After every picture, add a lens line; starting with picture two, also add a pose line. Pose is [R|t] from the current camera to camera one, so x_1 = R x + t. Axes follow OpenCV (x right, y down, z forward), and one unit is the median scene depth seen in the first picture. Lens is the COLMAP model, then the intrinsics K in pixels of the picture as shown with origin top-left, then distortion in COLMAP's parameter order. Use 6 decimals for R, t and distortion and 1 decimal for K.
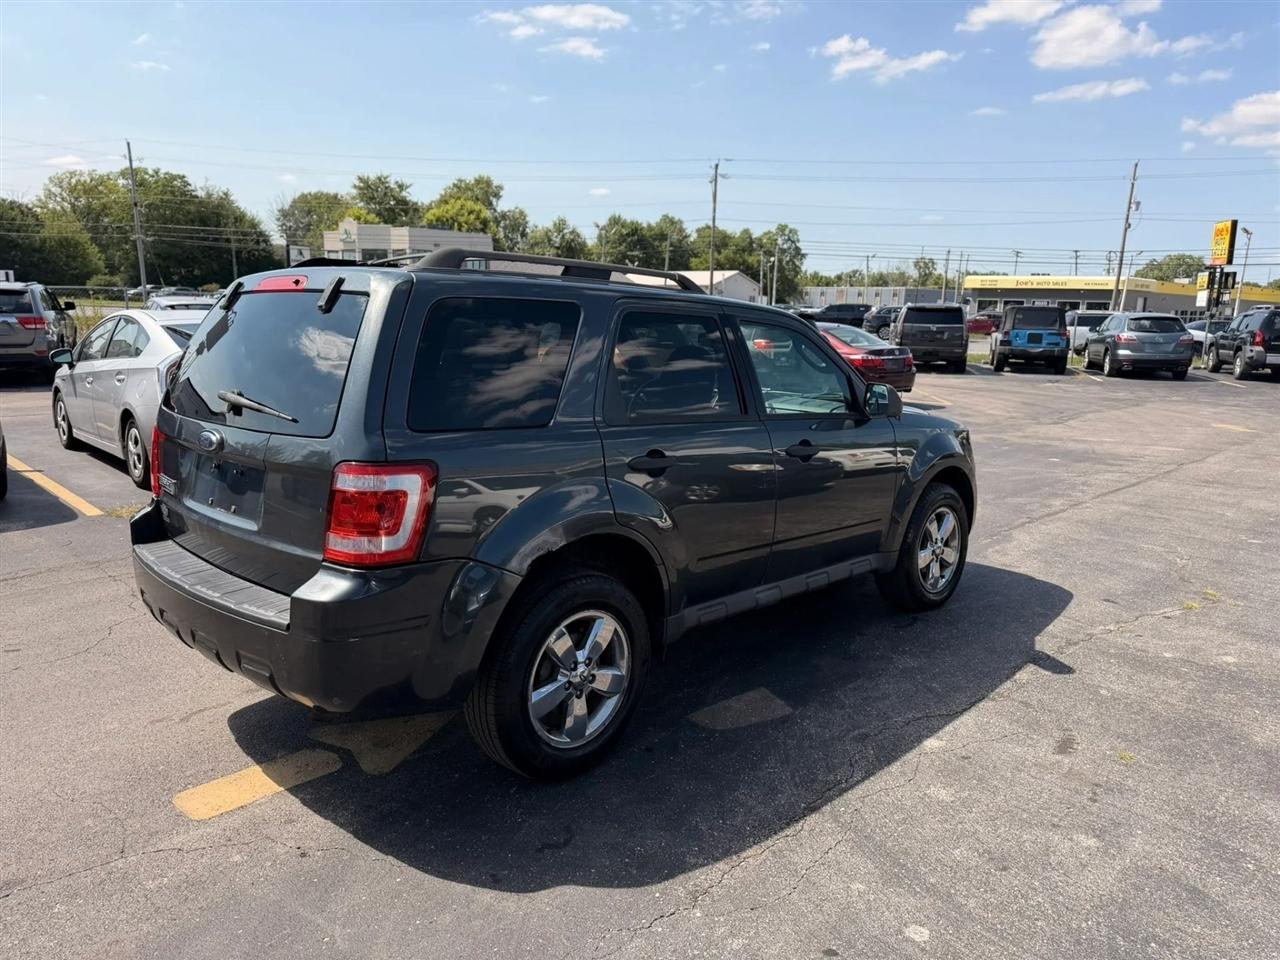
lens RADIAL K [[904.1, 0, 642.8], [0, 904.1, 490.5], [0, 0, 1]] dist [0.022104, -0.028974]
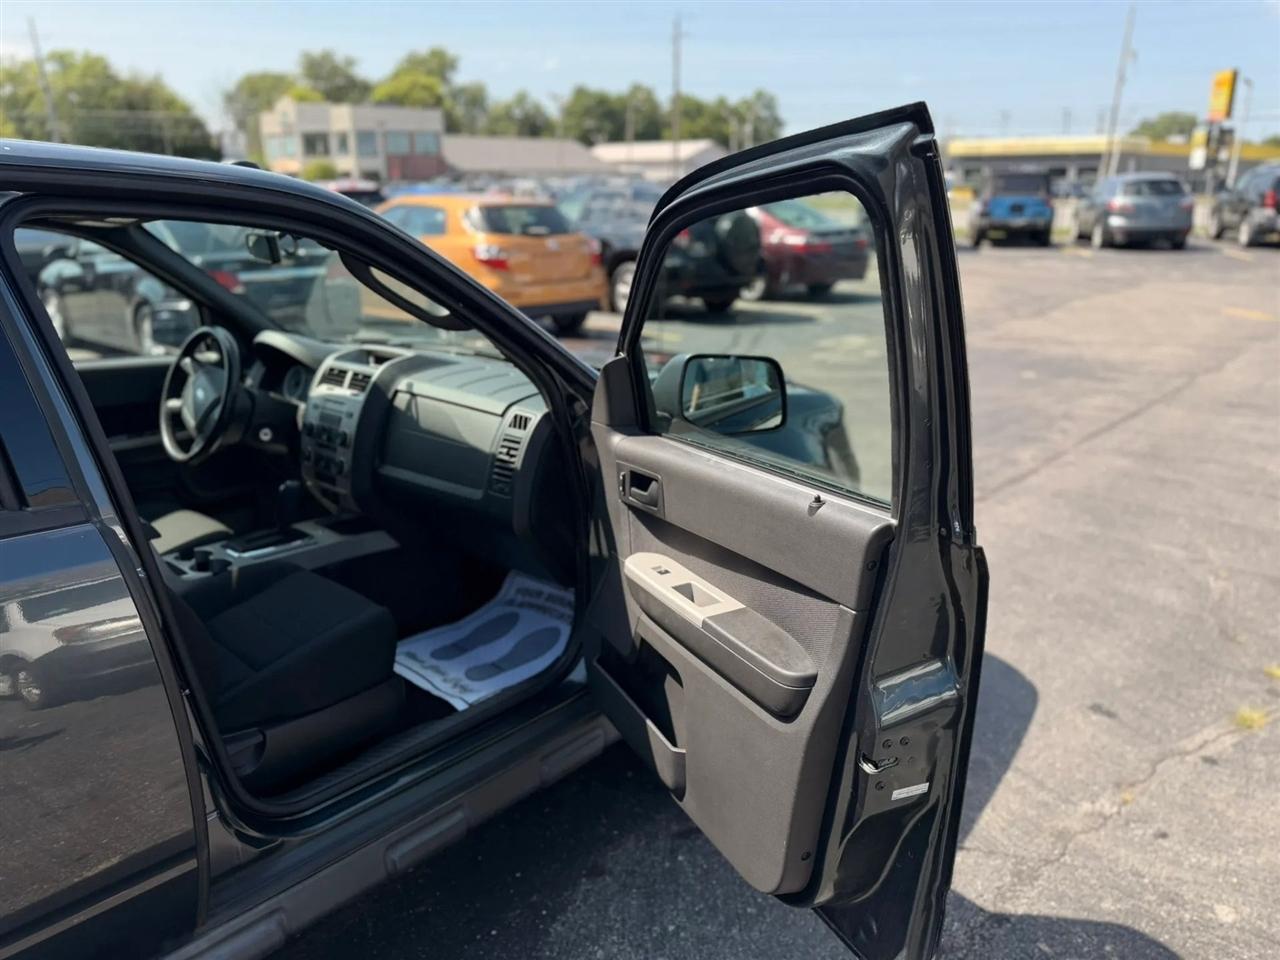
lens RADIAL K [[904.1, 0, 647.1], [0, 904.1, 485.6], [0, 0, 1]] dist [0.022104, -0.028974]
pose [[0.999148, -0.038443, 0.014989, 0.078509], [0.036387, 0.992201, 0.119220, -0.029462], [-0.019455, -0.118573, 0.992755, 0.158137]]
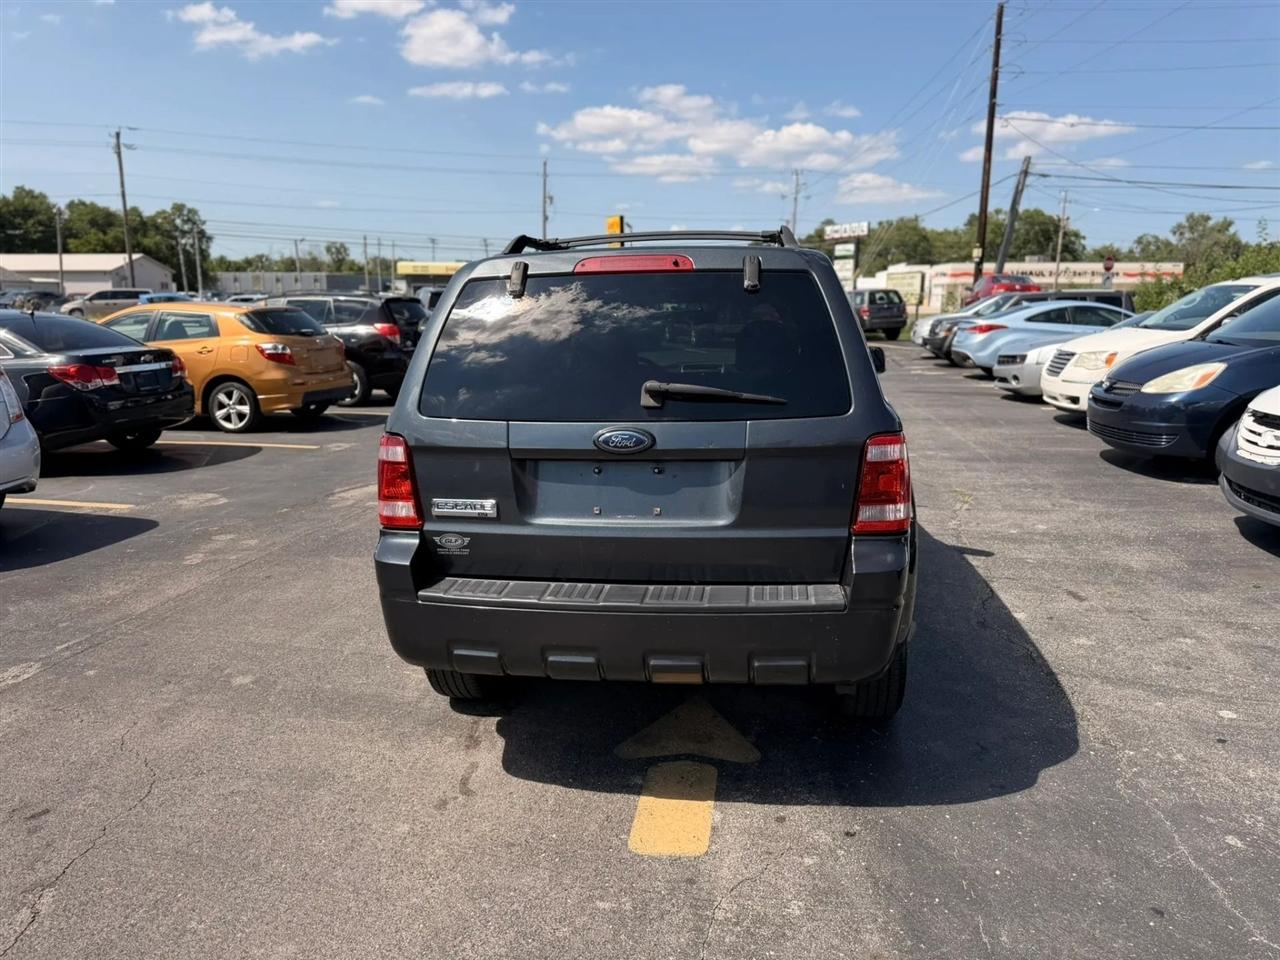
lens RADIAL K [[904.1, 0, 648.0], [0, 904.1, 481.7], [0, 0, 1]] dist [0.022104, -0.028974]
pose [[0.812256, -0.138901, 0.566521, -0.180062], [0.135520, 0.989595, 0.048328, -0.010066], [-0.567339, 0.037520, 0.822629, 0.049422]]
